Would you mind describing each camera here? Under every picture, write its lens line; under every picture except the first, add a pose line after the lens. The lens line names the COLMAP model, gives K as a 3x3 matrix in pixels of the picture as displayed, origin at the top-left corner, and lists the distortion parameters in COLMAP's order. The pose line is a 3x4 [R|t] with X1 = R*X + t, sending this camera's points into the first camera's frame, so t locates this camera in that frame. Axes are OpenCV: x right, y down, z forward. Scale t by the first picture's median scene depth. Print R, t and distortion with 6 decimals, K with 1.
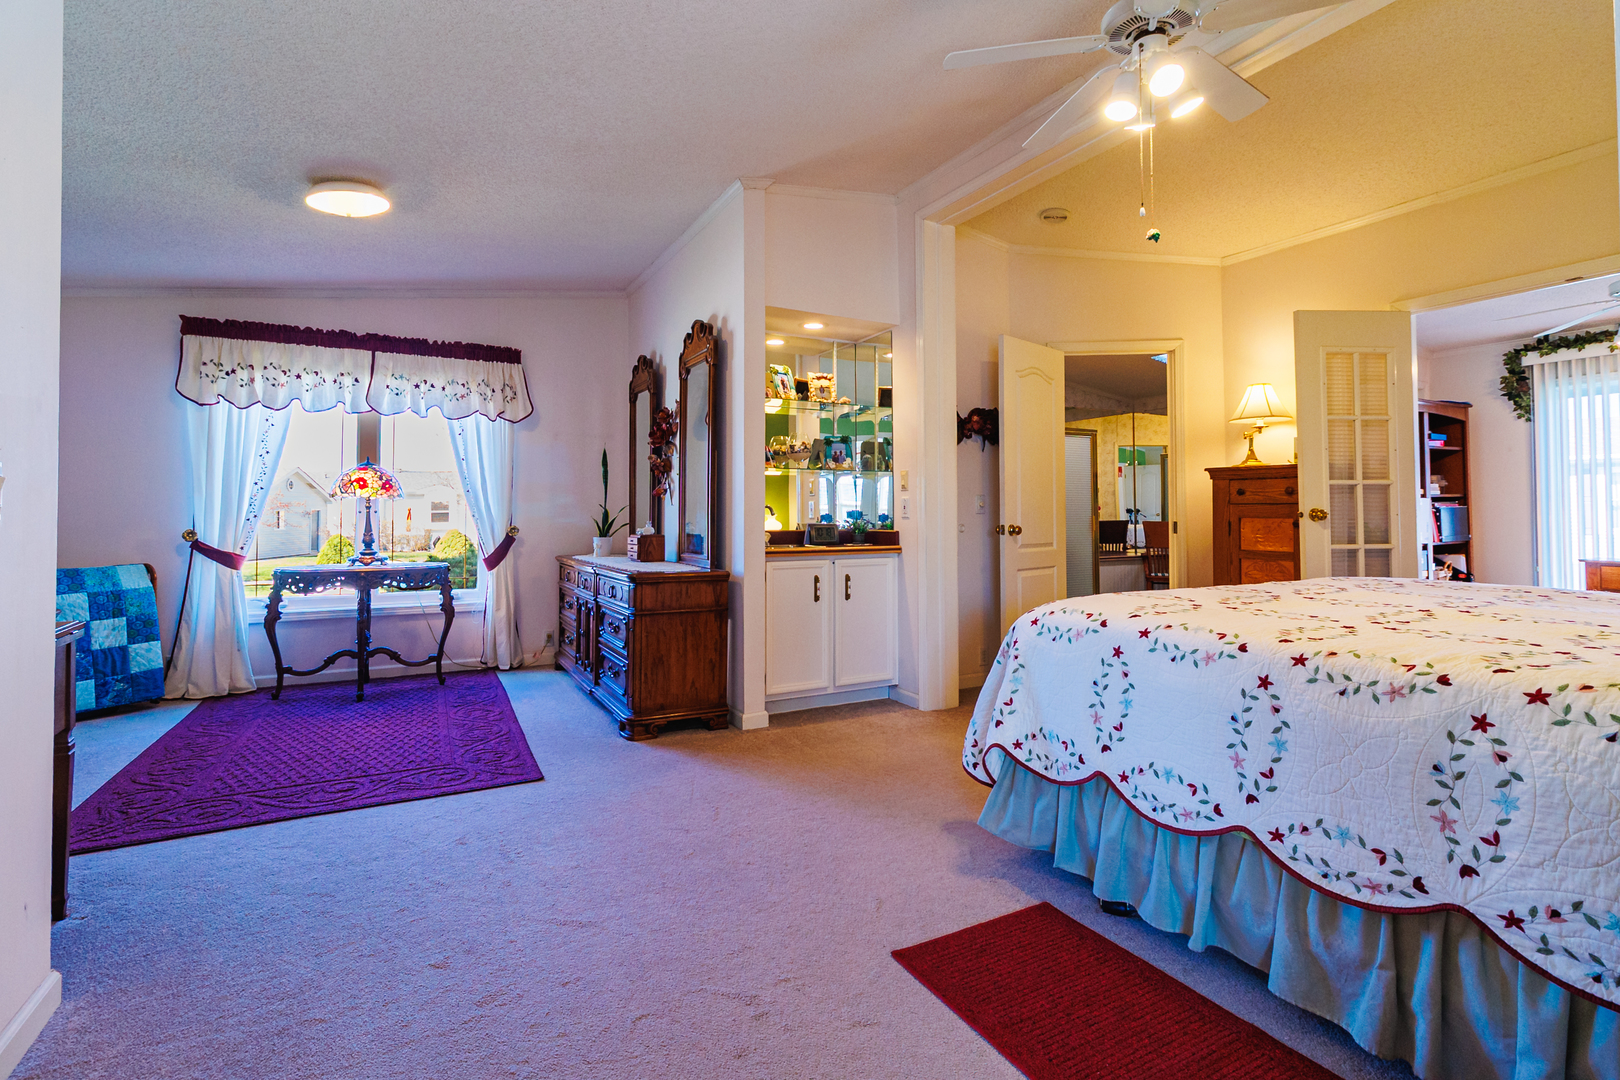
lens RADIAL K [[788.6, 0, 806.9], [0, 788.6, 484.3], [0, 0, 1]] dist [0.000699, 0.000424]
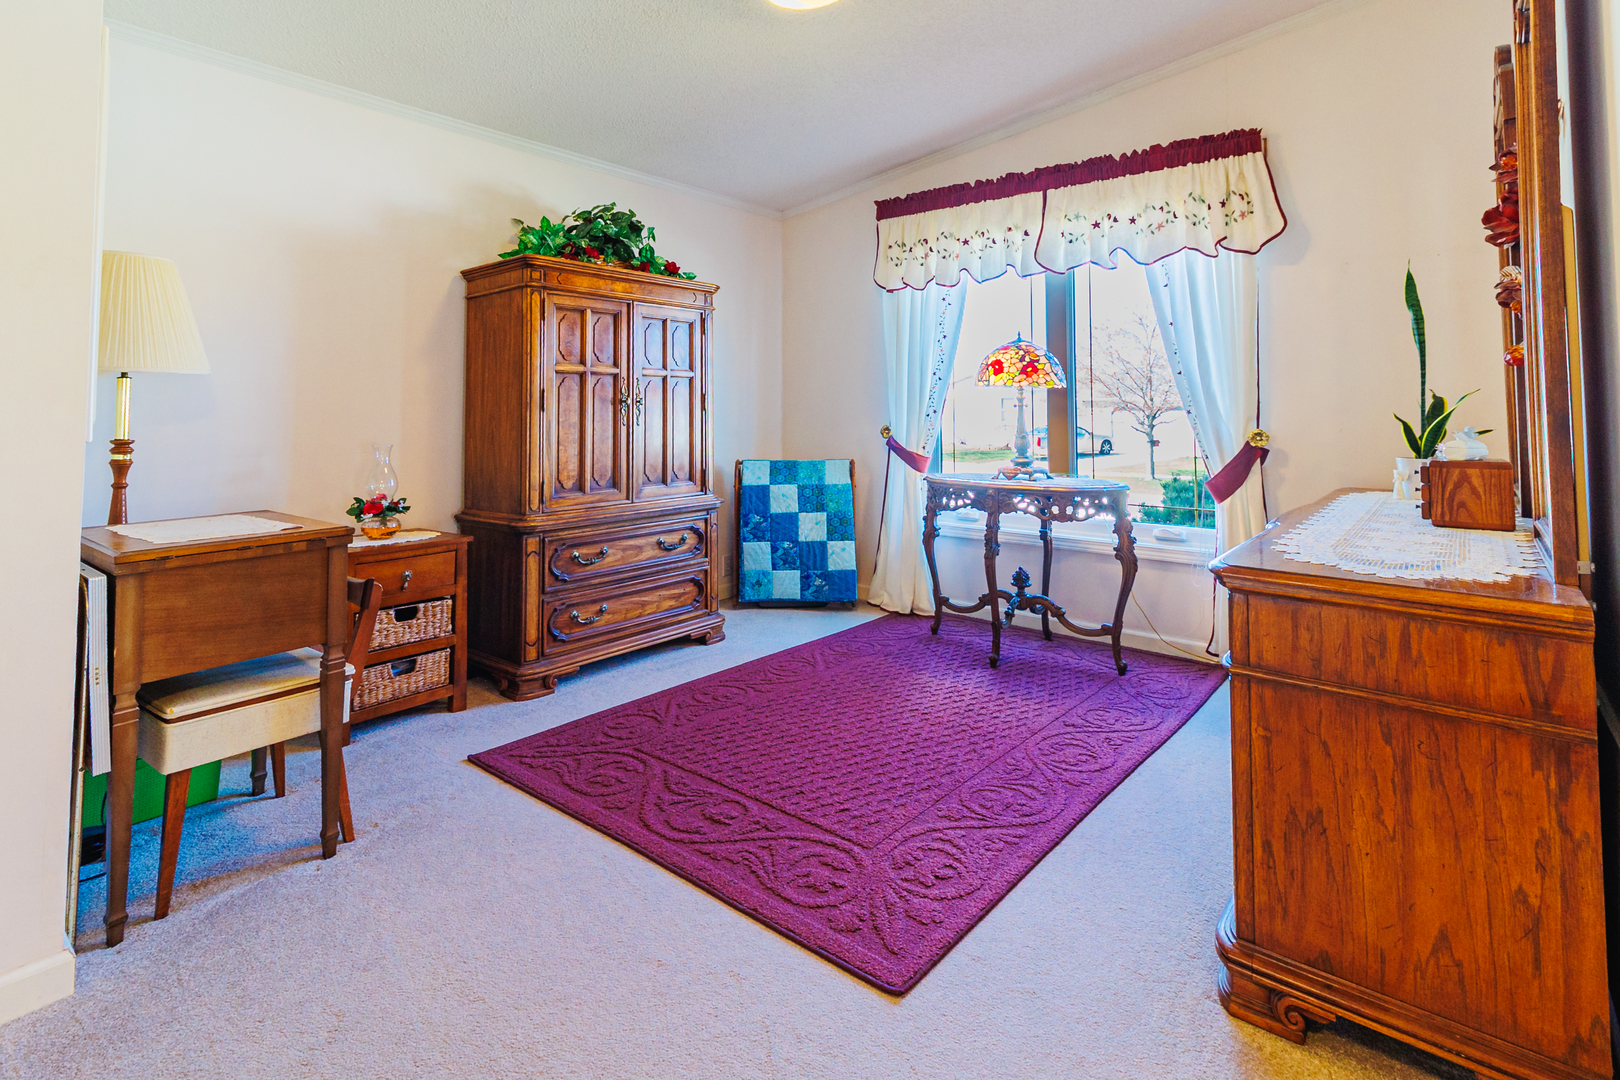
lens RADIAL K [[791.4, 0, 810.4], [0, 791.4, 374.6], [0, 0, 1]] dist [0.002104, 0.000269]
pose [[0.382763, -0.041162, -0.922929, 0.057338], [0.033854, 0.998961, -0.030512, 0.024277], [0.923226, -0.019566, 0.383758, 0.601887]]
